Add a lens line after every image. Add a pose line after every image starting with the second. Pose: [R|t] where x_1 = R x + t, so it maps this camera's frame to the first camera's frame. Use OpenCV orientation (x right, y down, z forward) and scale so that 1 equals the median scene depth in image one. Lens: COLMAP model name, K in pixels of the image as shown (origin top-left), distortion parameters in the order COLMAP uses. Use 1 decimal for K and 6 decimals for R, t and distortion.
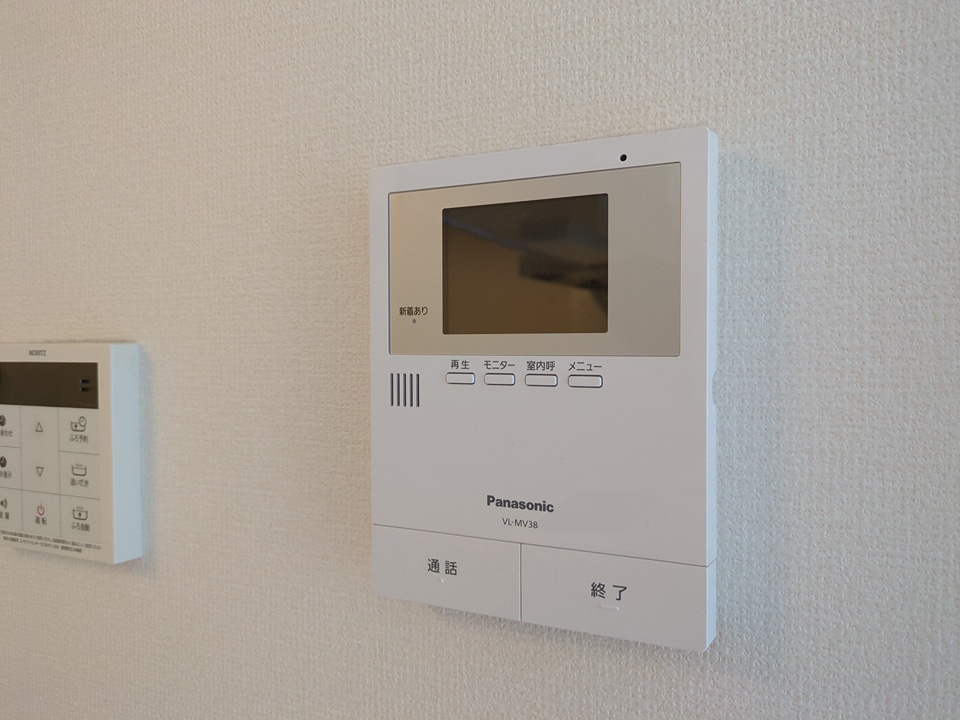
lens RADIAL K [[715.0, 0, 479.6], [0, 715.0, 362.2], [0, 0, 1]] dist [0.014873, -0.024859]
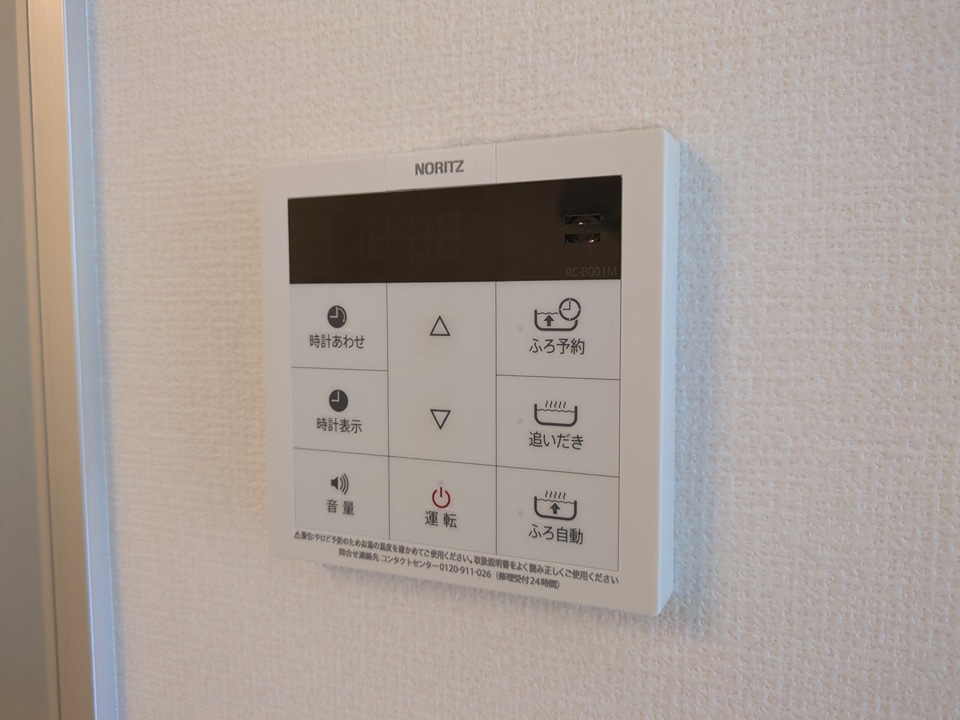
lens RADIAL K [[715.0, 0, 479.7], [0, 715.0, 357.6], [0, 0, 1]] dist [0.014873, -0.024859]
pose [[0.999306, 0.001098, 0.037242, -0.620408], [-0.002920, 0.998800, 0.048883, 0.090420], [-0.037143, -0.048957, 0.998110, 0.534315]]
